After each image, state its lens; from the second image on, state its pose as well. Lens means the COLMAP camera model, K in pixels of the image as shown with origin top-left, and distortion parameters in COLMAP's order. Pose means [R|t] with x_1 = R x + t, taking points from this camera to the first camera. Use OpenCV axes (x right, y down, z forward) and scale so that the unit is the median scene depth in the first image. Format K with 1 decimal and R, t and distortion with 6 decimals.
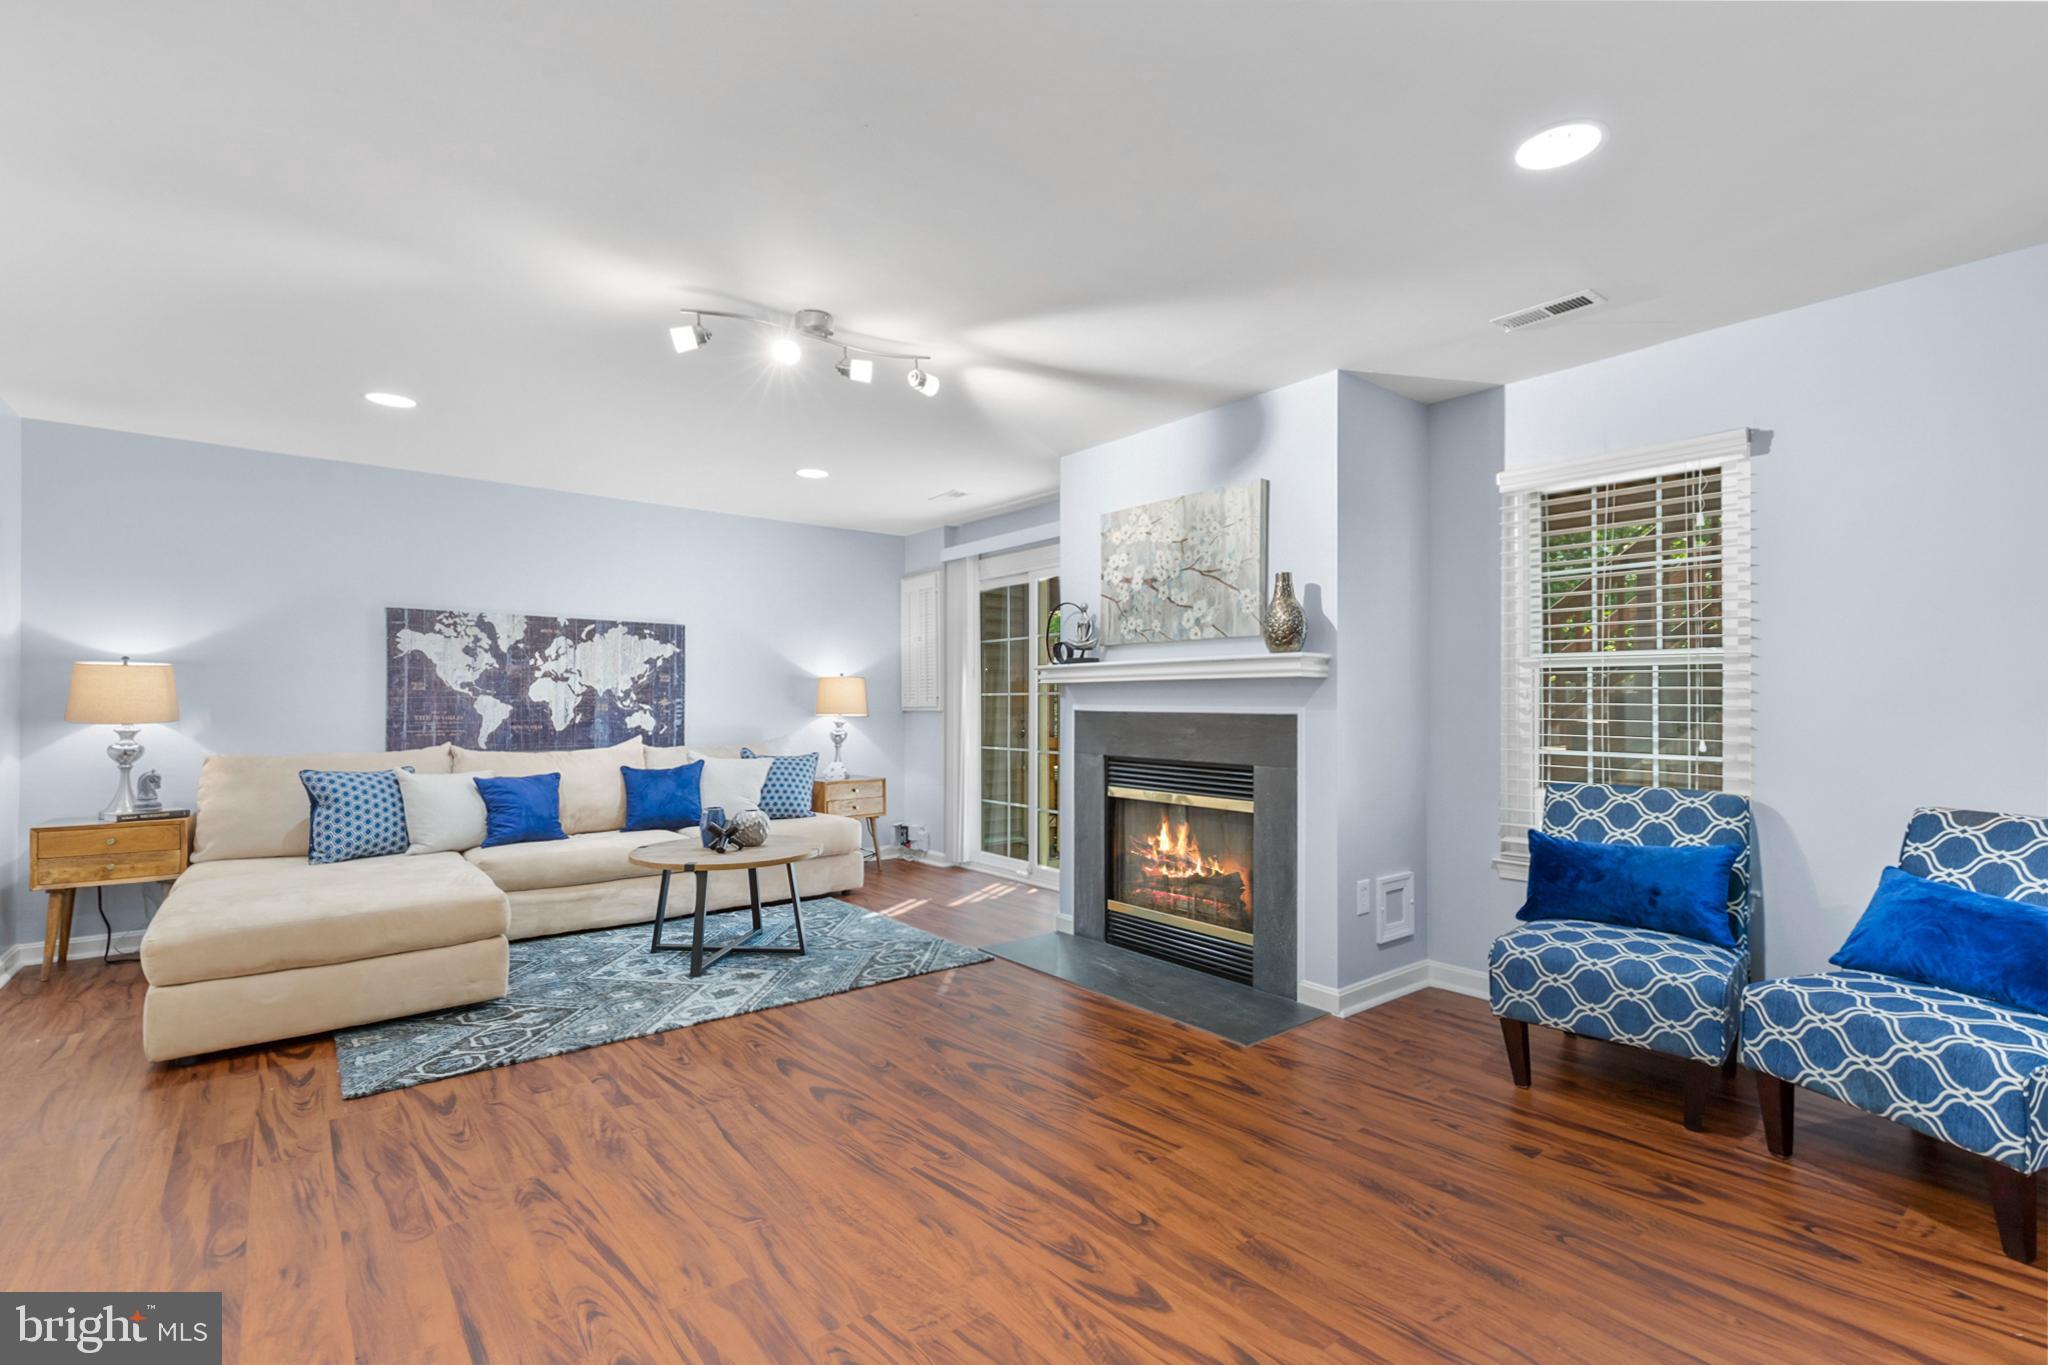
lens RADIAL K [[887.0, 0, 1024.0], [0, 887.0, 682.5], [0, 0, 1]] dist [0.002726, 0.000283]
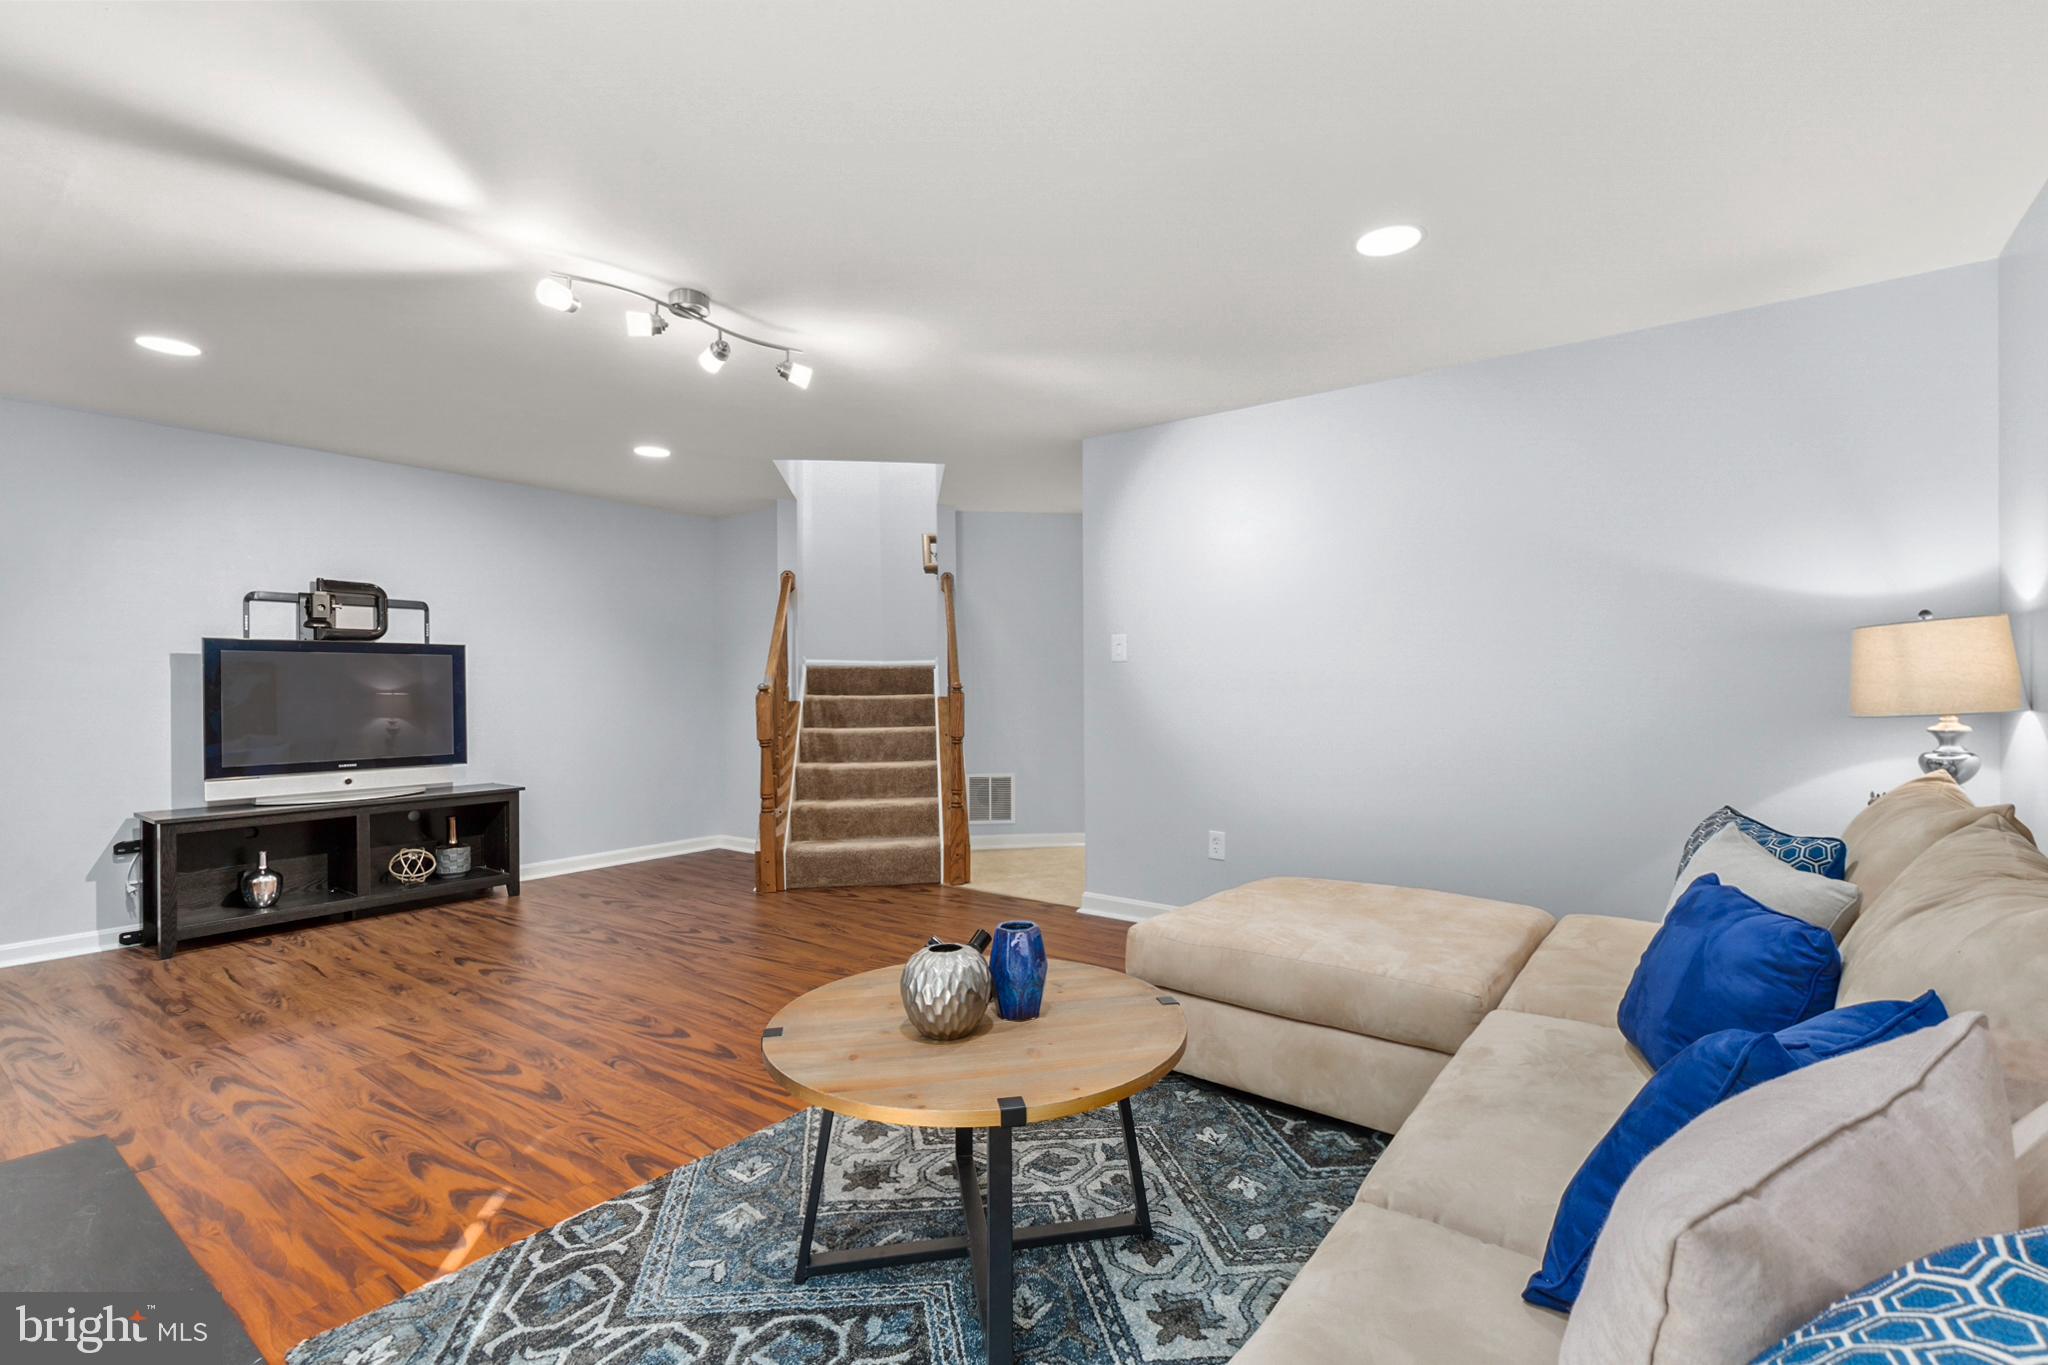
lens RADIAL K [[953.9, 0, 1059.5], [0, 953.9, 688.8], [0, 0, 1]] dist [0.000592, 0.000115]
pose [[-0.966982, 0.005744, -0.254781, -0.273595], [0.010737, 0.999777, -0.018208, 0.034499], [0.254619, -0.020342, -0.966827, 1.612669]]
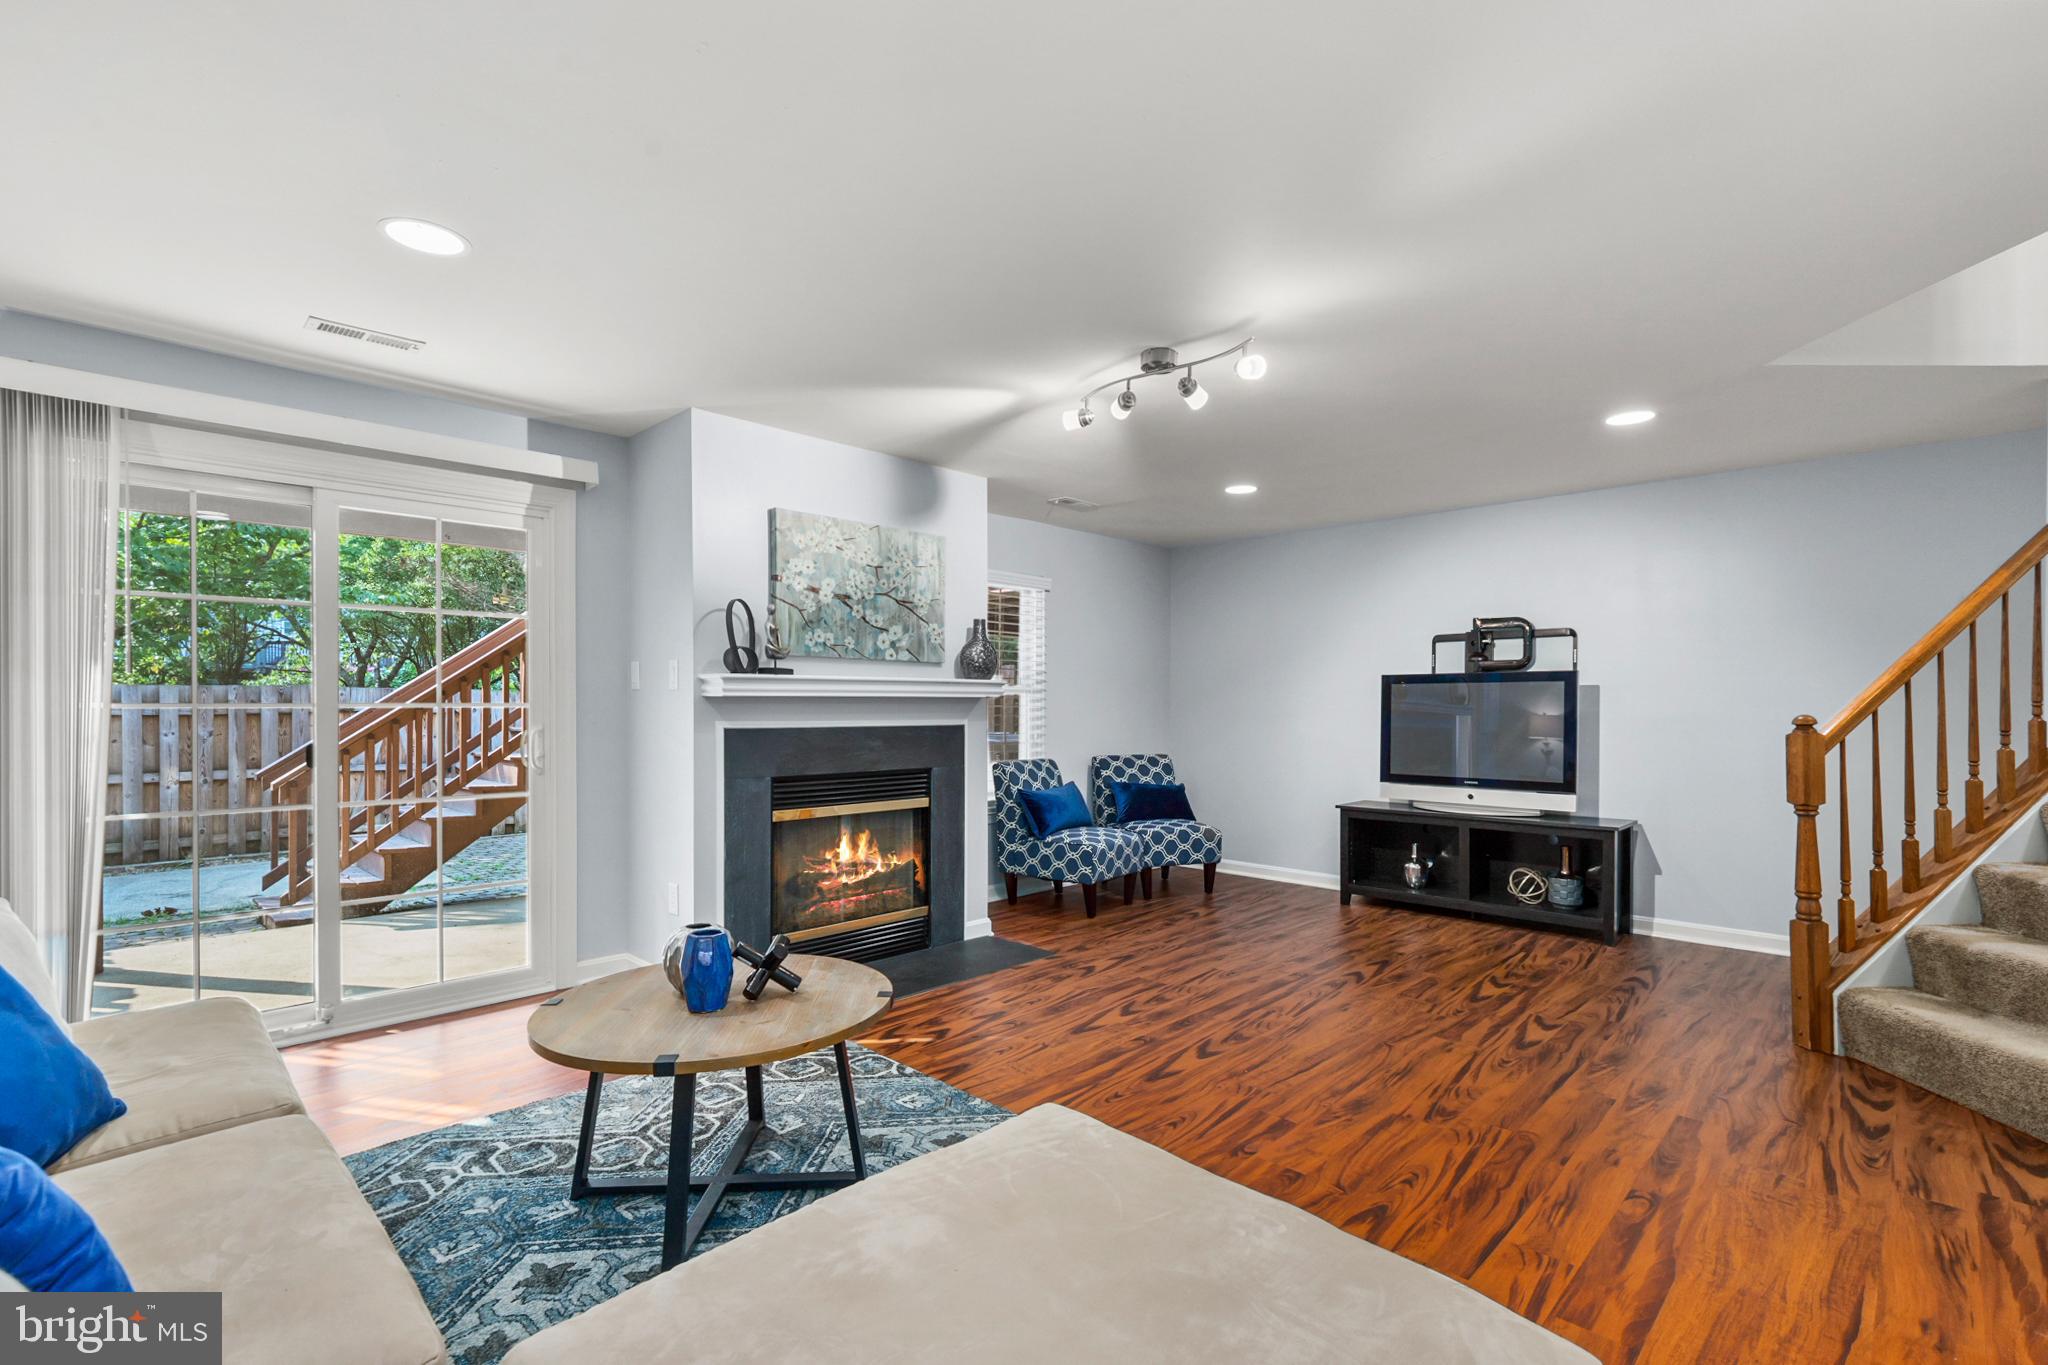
lens RADIAL K [[935.3, 0, 1030.6], [0, 935.3, 711.2], [0, 0, 1]] dist [-0.000248, 0.000482]
pose [[-0.097620, -0.008148, 0.995190, -1.003227], [-0.024288, 0.999688, 0.005802, 0.004310], [-0.994927, -0.023605, -0.097788, 0.953099]]
